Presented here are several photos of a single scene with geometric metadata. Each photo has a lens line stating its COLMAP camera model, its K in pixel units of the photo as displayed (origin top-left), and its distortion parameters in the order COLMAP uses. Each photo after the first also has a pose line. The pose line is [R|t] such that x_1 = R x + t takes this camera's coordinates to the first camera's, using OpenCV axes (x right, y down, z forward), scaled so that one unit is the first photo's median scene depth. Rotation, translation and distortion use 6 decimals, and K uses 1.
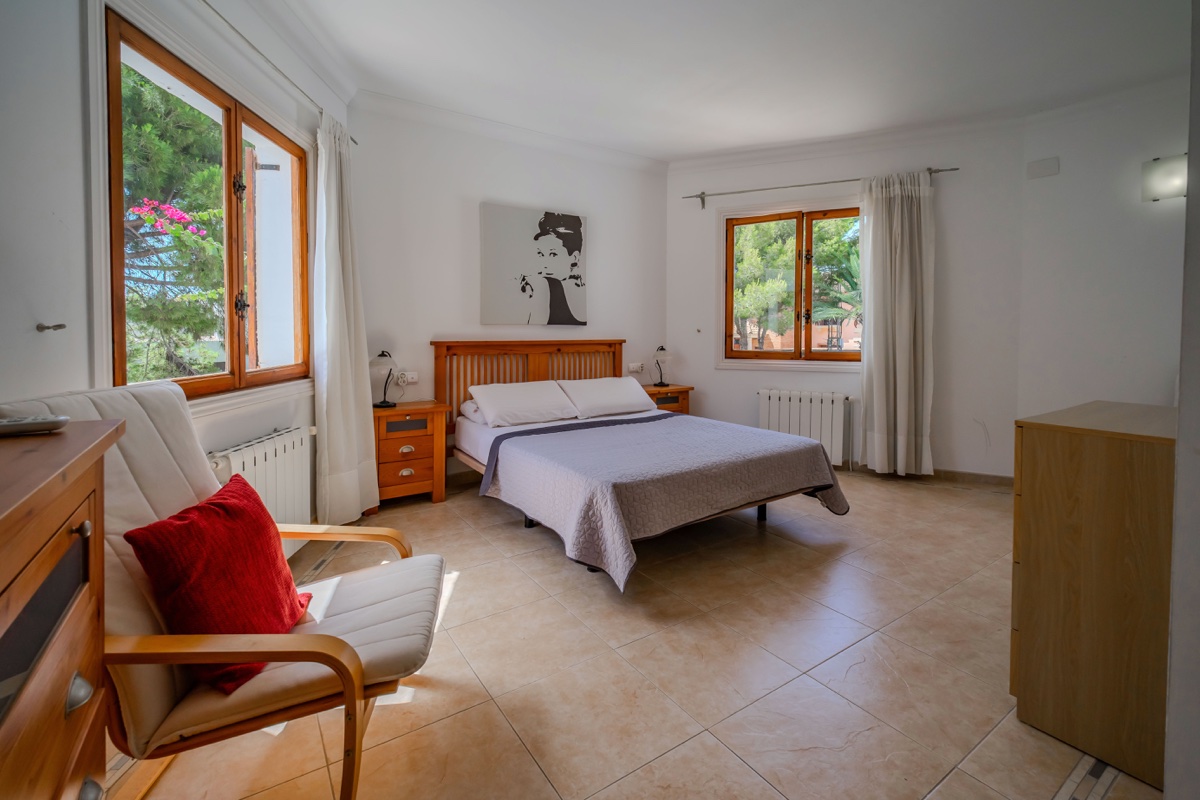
lens RADIAL K [[516.1, 0, 597.9], [0, 516.1, 443.2], [0, 0, 1]] dist [-0.000287, -0.000085]
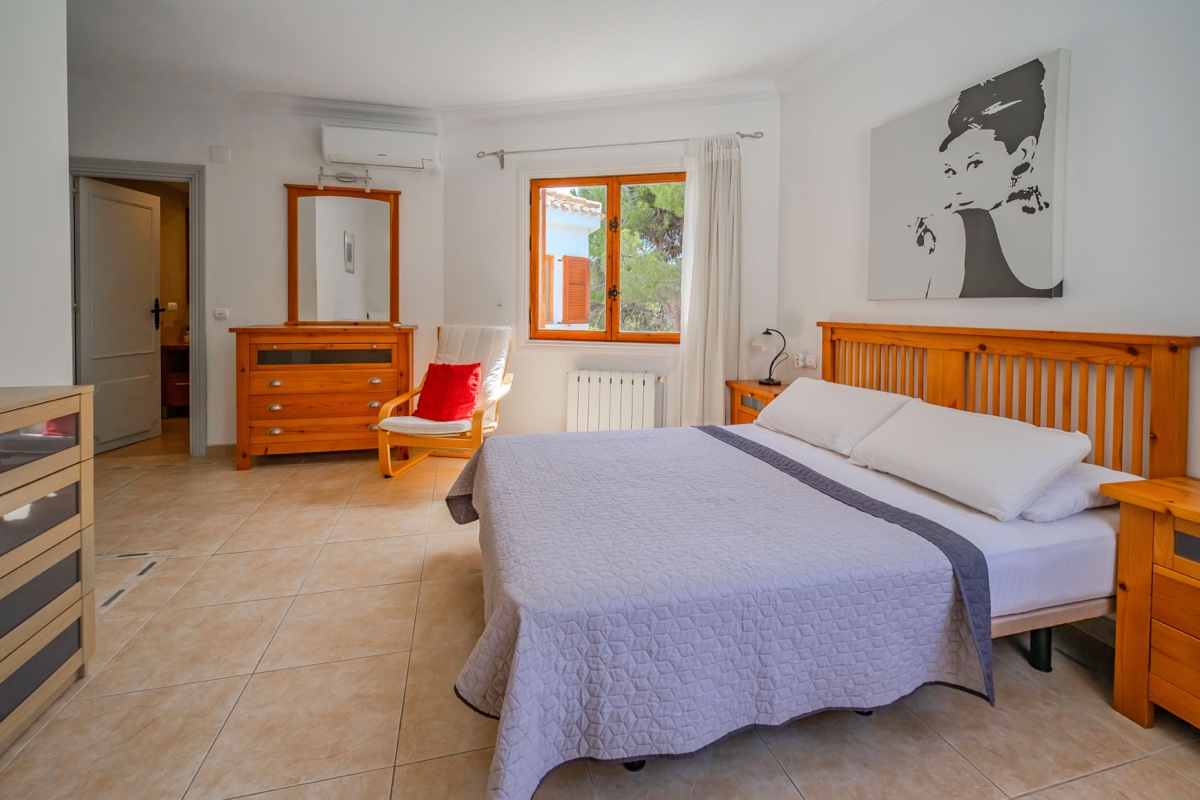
lens RADIAL K [[531.9, 0, 600.0], [0, 531.9, 400.0], [0, 0, 1]] dist [0.015629, -0.012330]
pose [[-0.326984, 0.153799, -0.932431, 0.571378], [-0.211538, 0.949720, 0.230832, -0.182417], [0.921050, 0.272723, -0.278009, 0.858271]]
